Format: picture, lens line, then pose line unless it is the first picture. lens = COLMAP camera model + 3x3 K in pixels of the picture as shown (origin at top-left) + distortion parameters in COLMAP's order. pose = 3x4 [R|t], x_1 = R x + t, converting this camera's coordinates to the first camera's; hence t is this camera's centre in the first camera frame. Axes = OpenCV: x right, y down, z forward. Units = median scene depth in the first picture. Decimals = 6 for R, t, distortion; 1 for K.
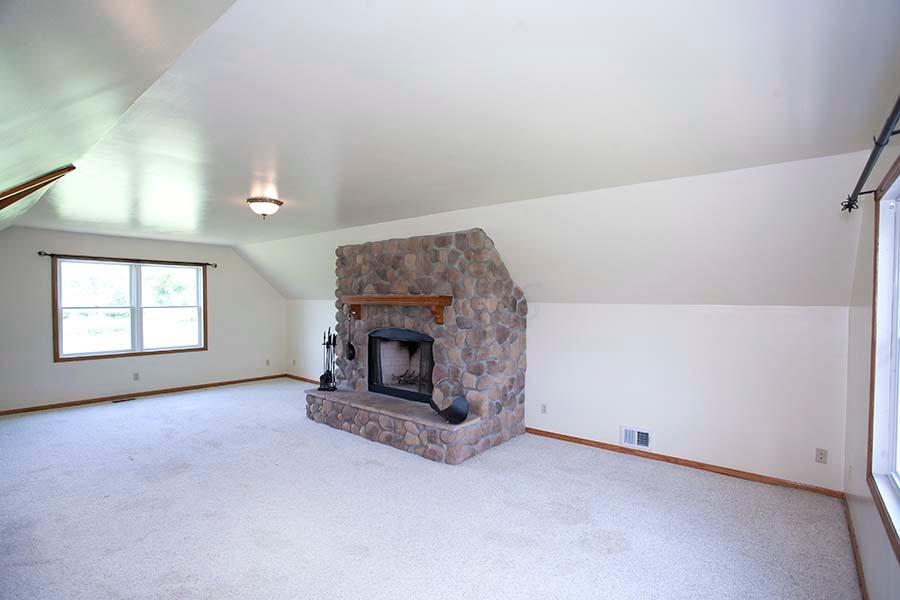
lens RADIAL K [[439.3, 0, 451.0], [0, 439.3, 306.5], [0, 0, 1]] dist [-0.062066, 0.027511]
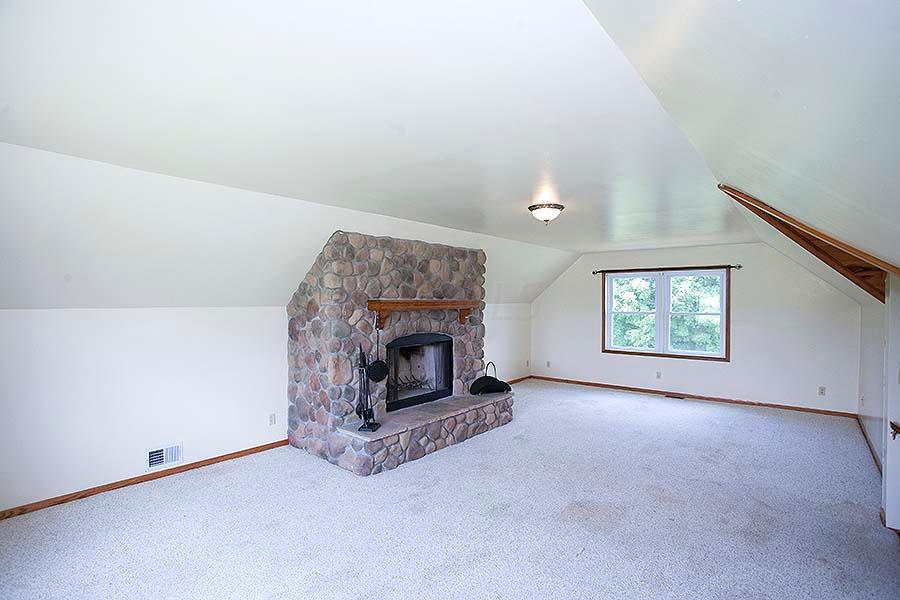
lens RADIAL K [[439.3, 0, 451.0], [0, 439.3, 306.5], [0, 0, 1]] dist [-0.062066, 0.027511]
pose [[0.003915, -0.020550, 0.999781, -1.140856], [0.014615, 0.999683, 0.020491, -0.030281], [-0.999886, 0.014532, 0.004214, 0.966458]]
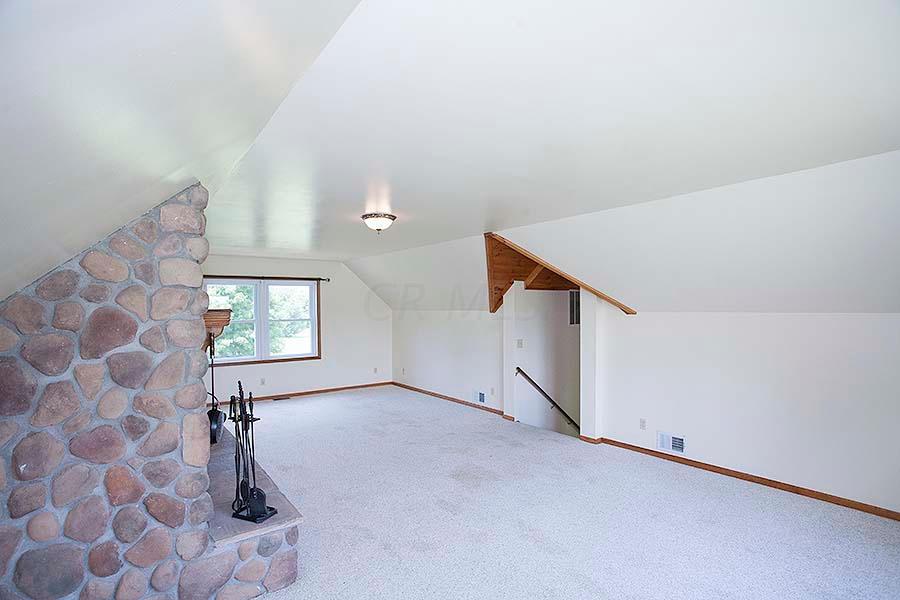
lens RADIAL K [[439.3, 0, 451.0], [0, 439.3, 306.5], [0, 0, 1]] dist [-0.062066, 0.027511]
pose [[-0.972051, 0.002831, 0.234753, -0.664047], [0.007008, 0.999832, 0.016961, -0.037169], [-0.234665, 0.018132, -0.971907, 1.559431]]
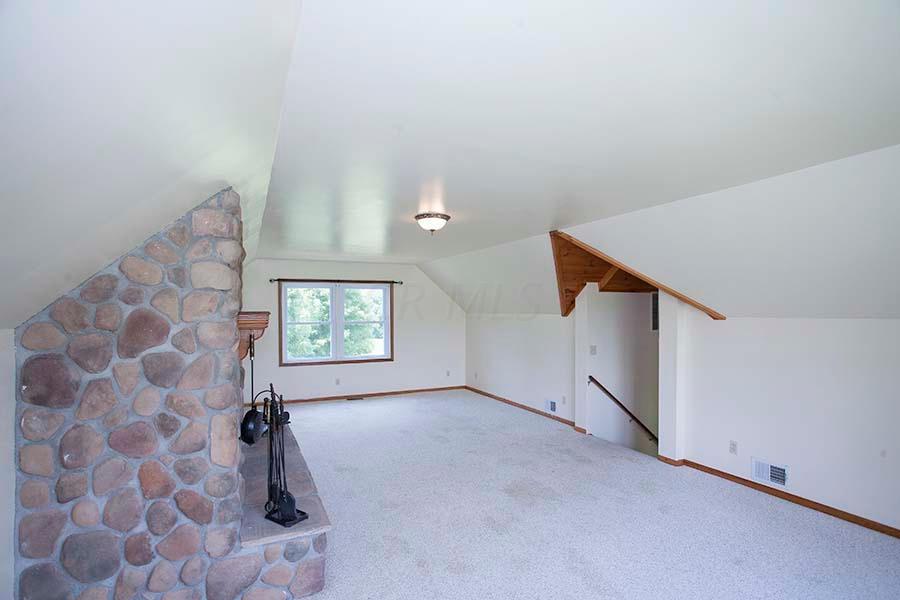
lens RADIAL K [[439.3, 0, 451.0], [0, 439.3, 306.5], [0, 0, 1]] dist [-0.062066, 0.027511]
pose [[-0.904700, 0.001476, 0.426047, -0.710727], [0.005964, 0.999940, 0.009199, -0.036754], [-0.426008, 0.010863, -0.904654, 1.499090]]
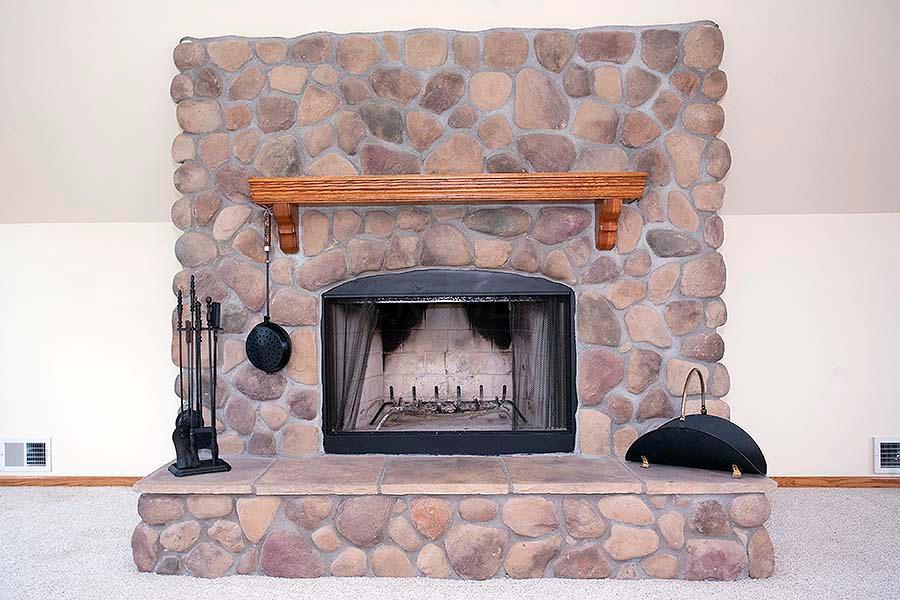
lens RADIAL K [[773.9, 0, 450.0], [0, 773.9, 300.0], [0, 0, 1]] dist [-0.003657, 0.003299]
pose [[0.793773, -0.019812, 0.607891, -0.542155], [0.023168, 0.999729, 0.002331, 0.077709], [-0.607773, 0.012234, 0.794017, 0.489050]]
